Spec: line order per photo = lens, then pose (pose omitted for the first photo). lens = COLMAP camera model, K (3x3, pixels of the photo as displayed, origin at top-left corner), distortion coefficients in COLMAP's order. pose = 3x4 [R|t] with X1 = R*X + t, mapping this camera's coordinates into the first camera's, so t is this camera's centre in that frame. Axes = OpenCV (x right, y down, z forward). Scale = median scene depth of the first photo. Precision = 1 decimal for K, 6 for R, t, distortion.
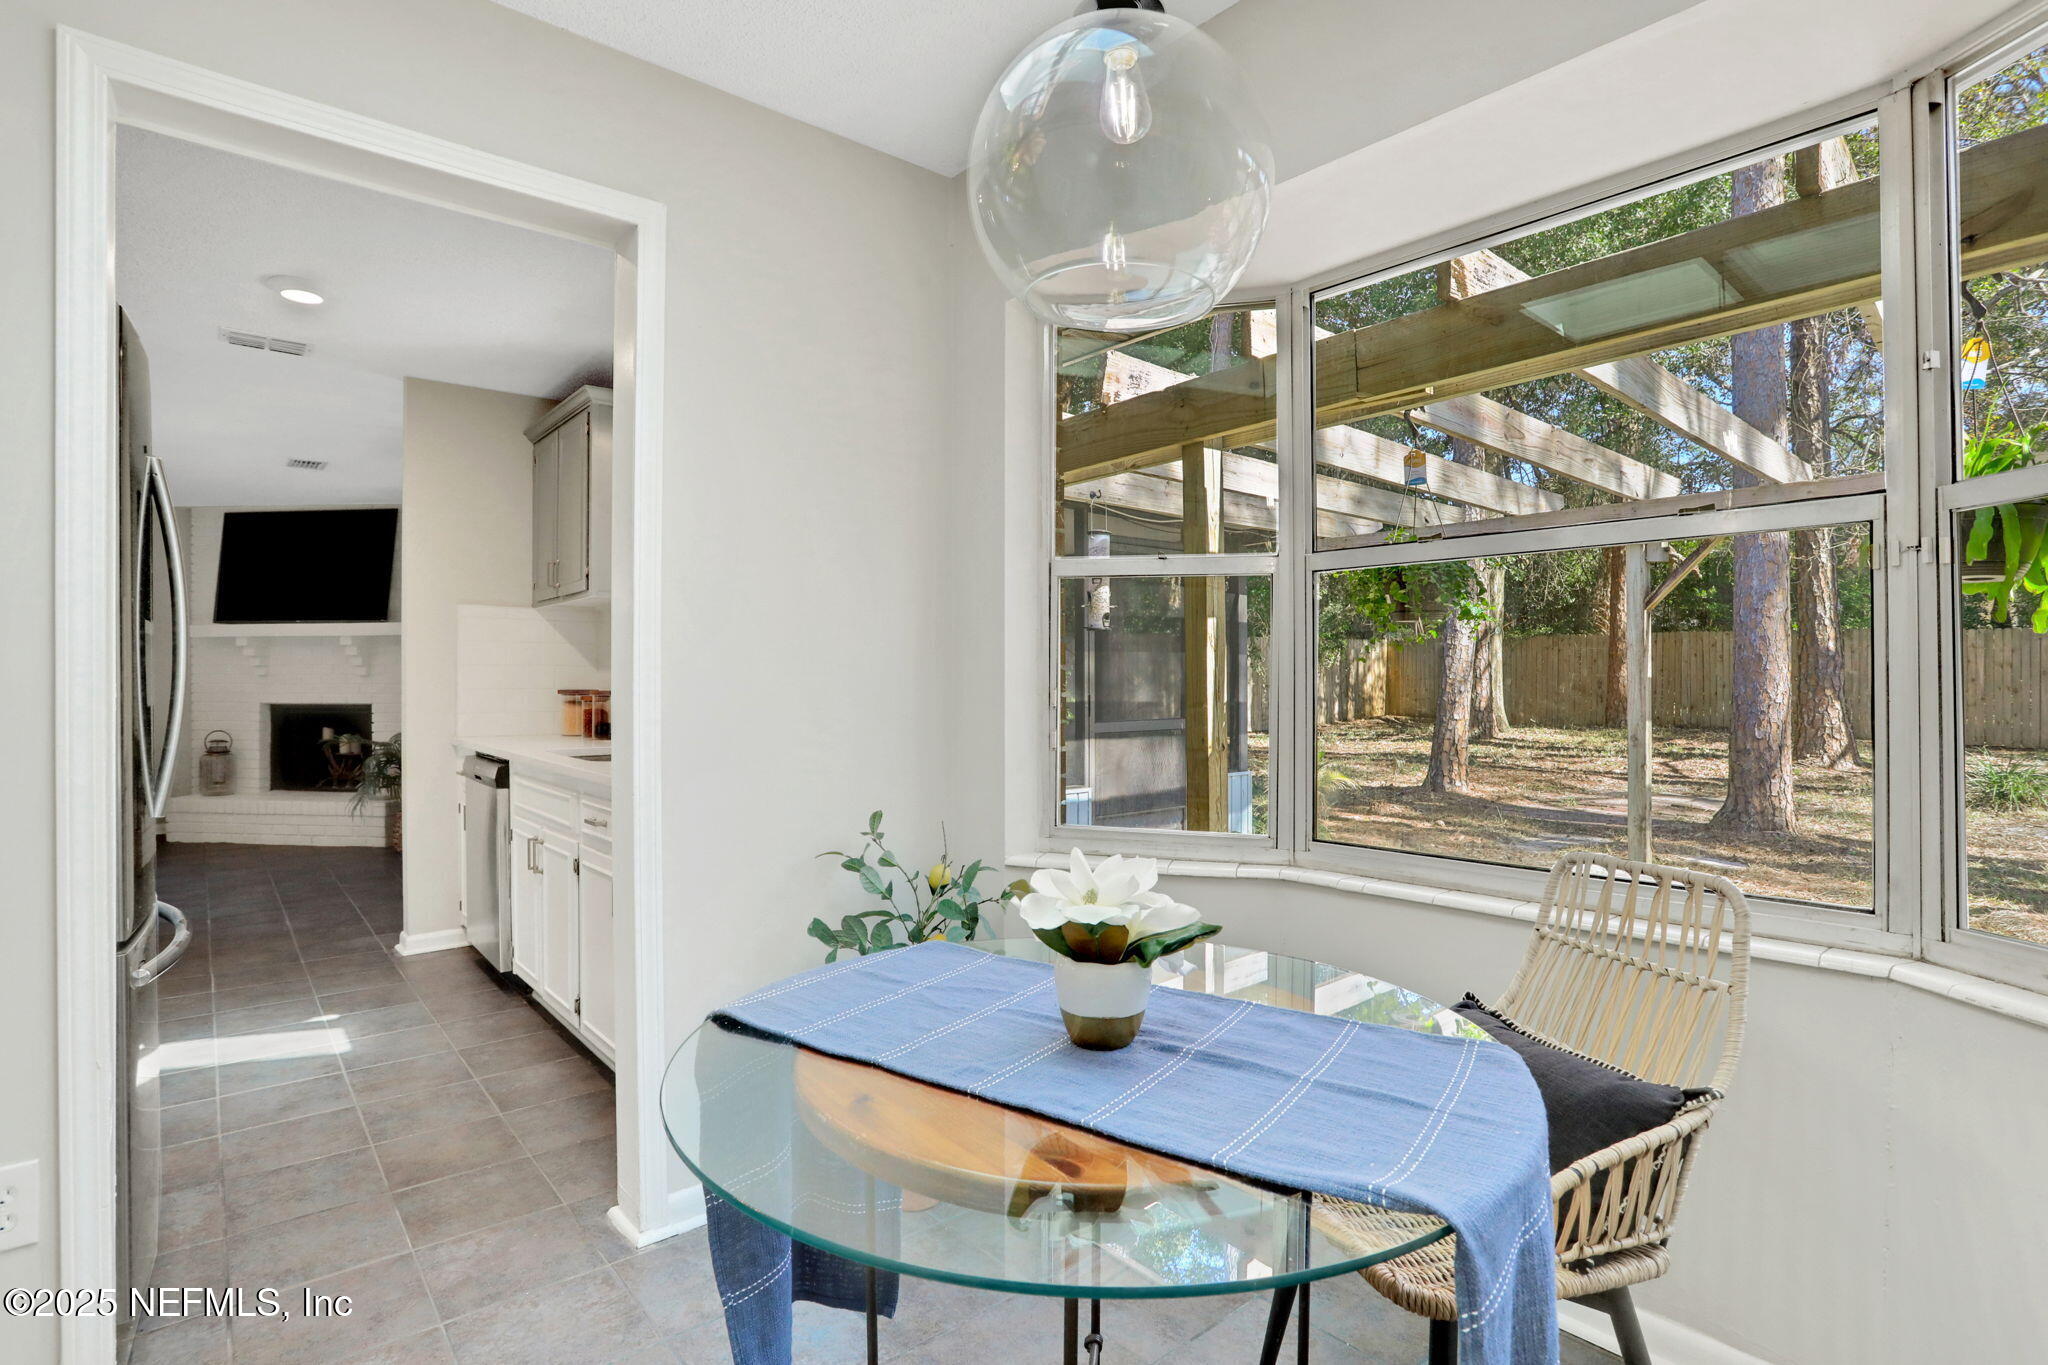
lens RADIAL K [[1044.2, 0, 1024.0], [0, 1044.2, 682.5], [0, 0, 1]] dist [-0.017680, 0.000087]
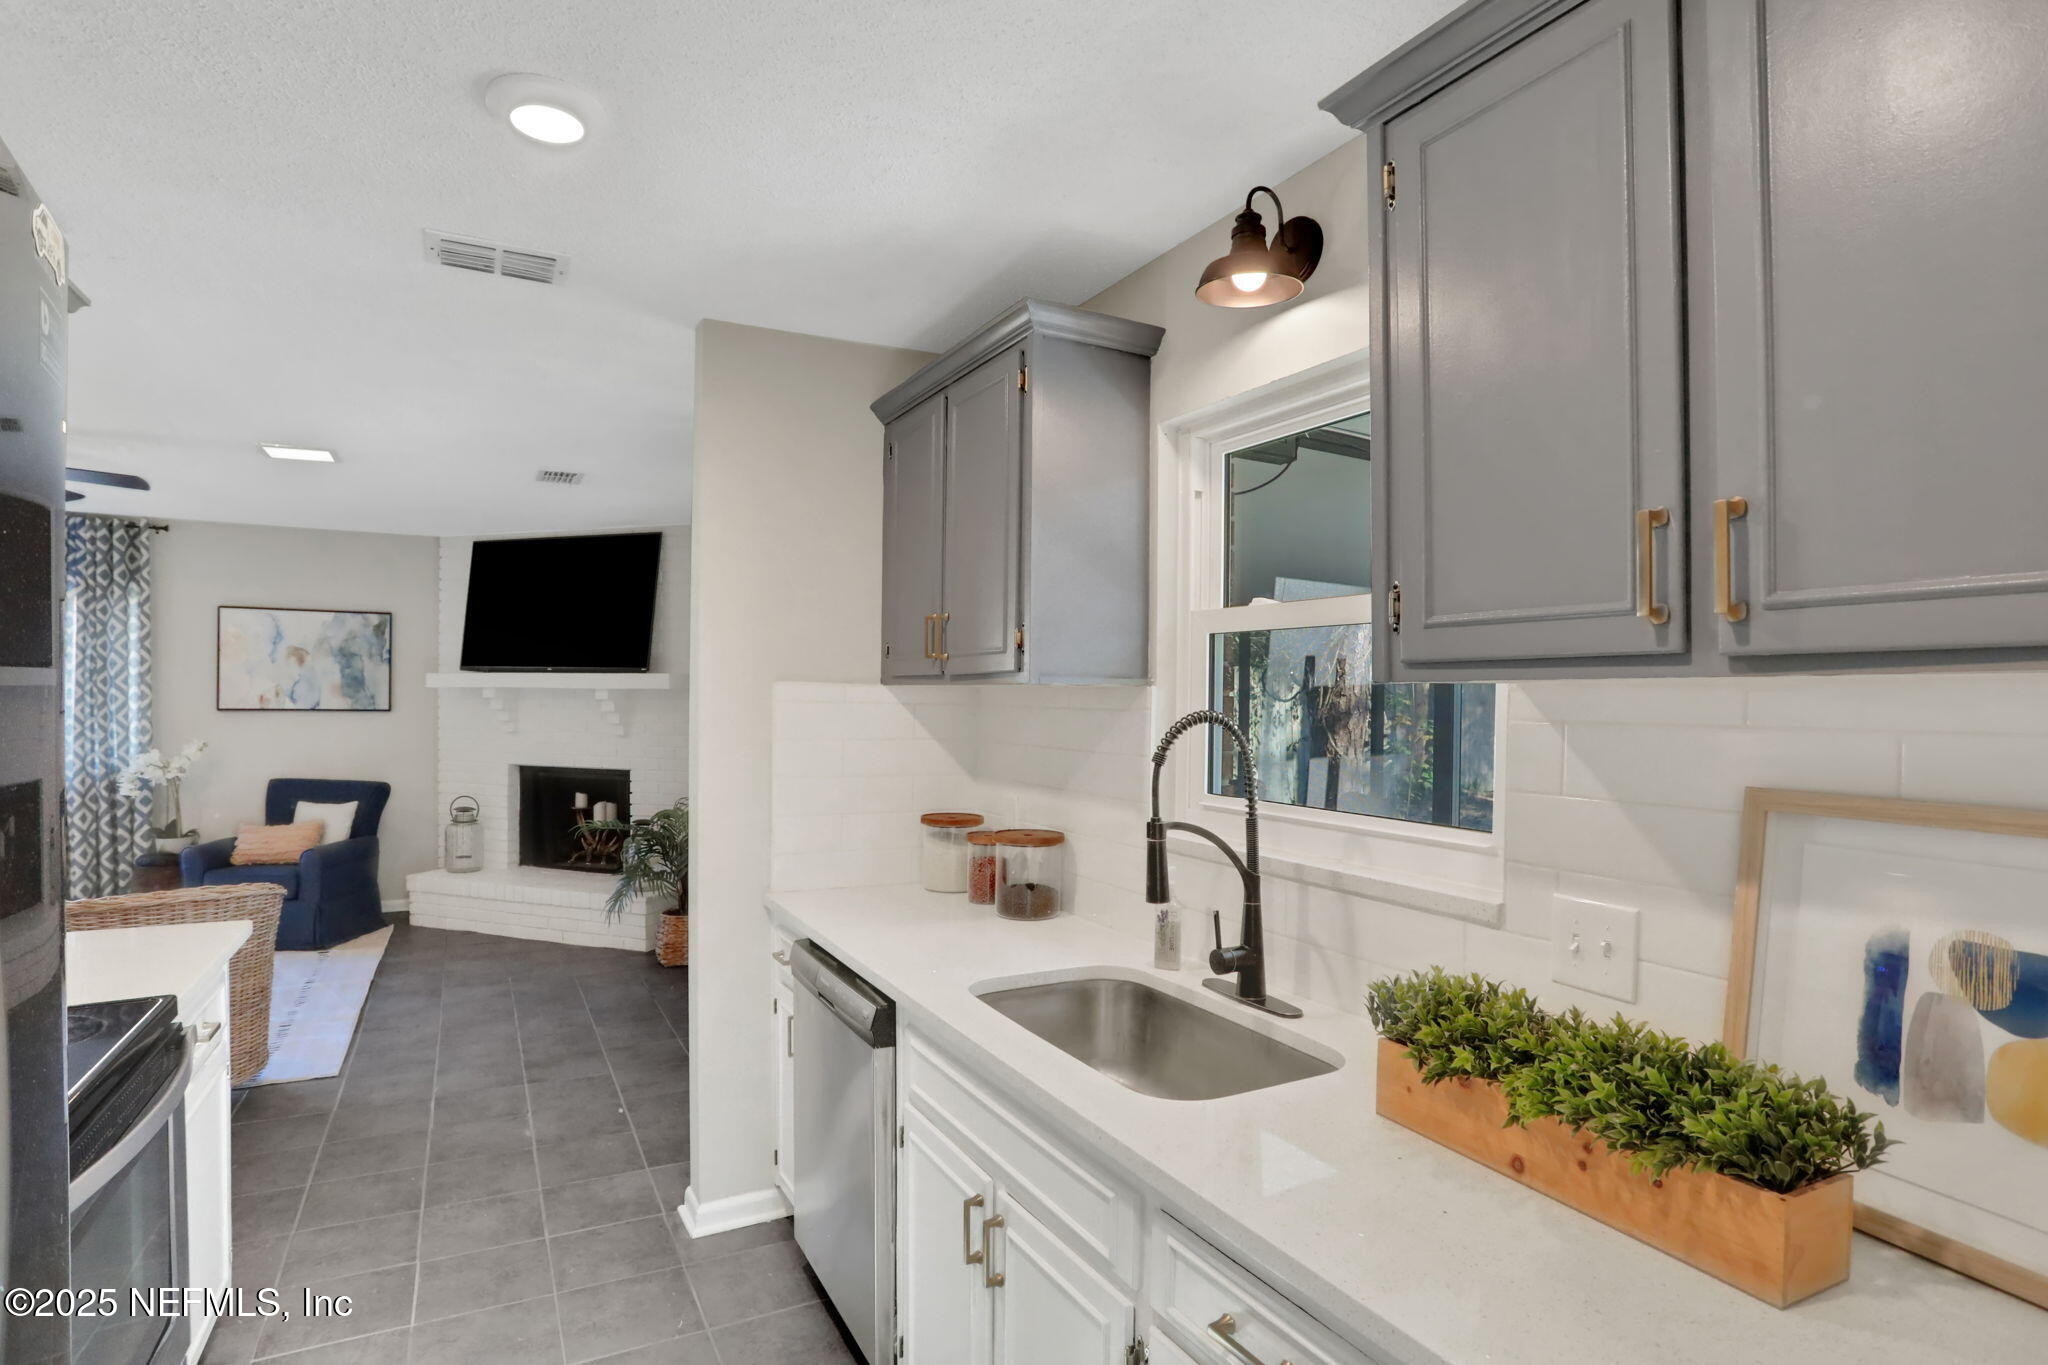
lens RADIAL K [[1044.2, 0, 1024.0], [0, 1044.2, 682.5], [0, 0, 1]] dist [-0.017680, 0.000087]
pose [[0.982551, 0.000506, -0.185992, -0.171963], [-0.002268, 0.999955, -0.009263, -0.042982], [0.185979, 0.009523, 0.982508, 0.250680]]
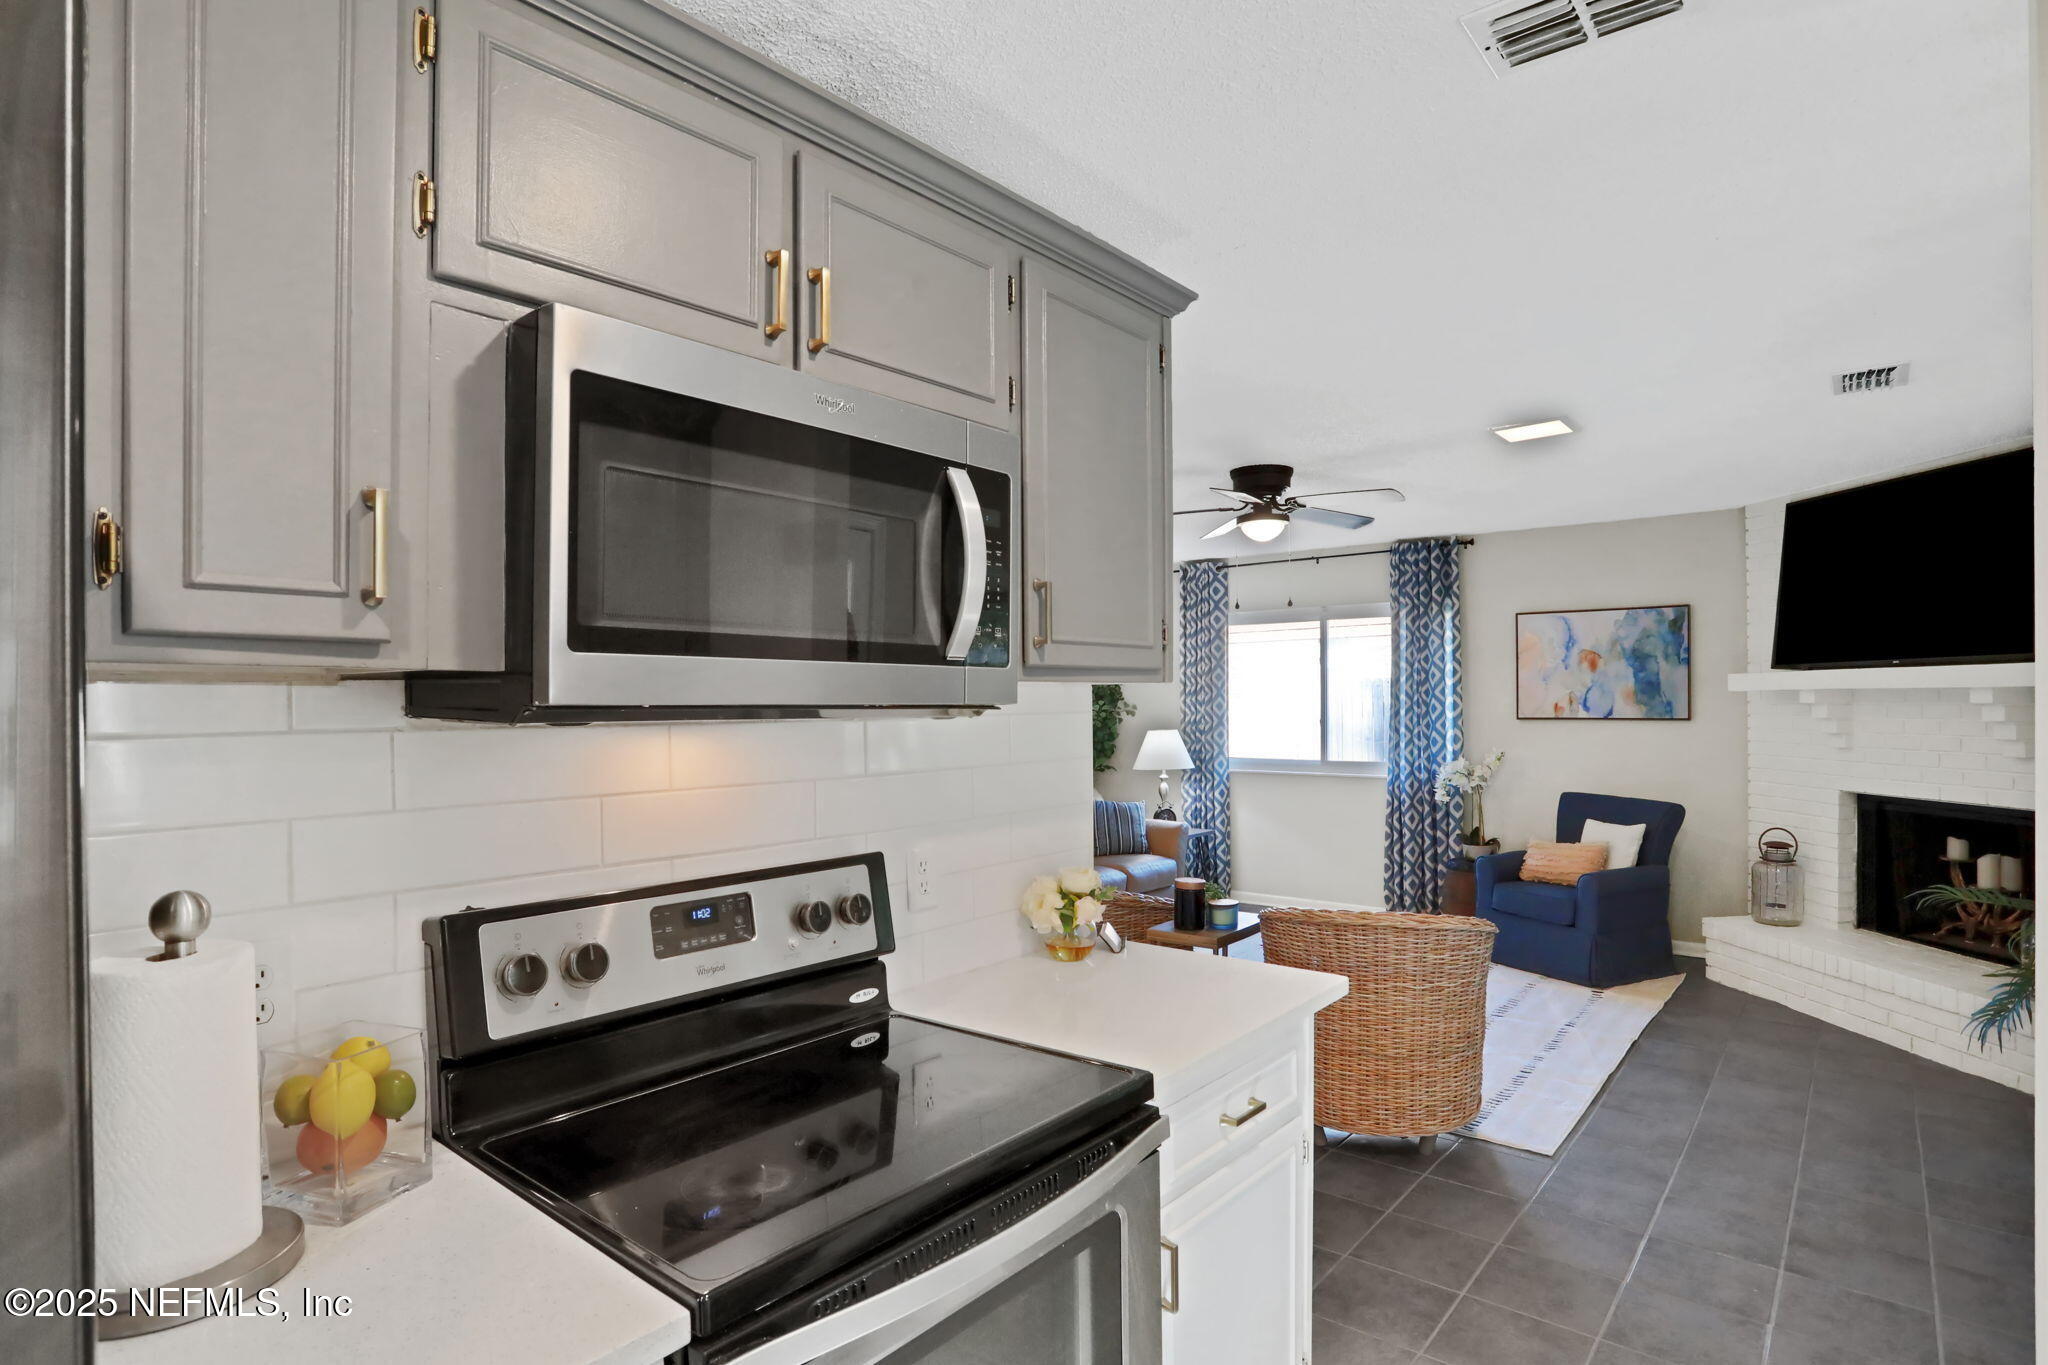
lens RADIAL K [[1084.2, 0, 1022.9], [0, 1084.2, 711.3], [0, 0, 1]] dist [-0.076235, 0.041602]
pose [[0.205173, -0.000106, -0.978726, -0.217524], [0.015708, 0.999872, 0.003184, -0.042022], [0.978600, -0.016027, 0.205148, 0.395058]]
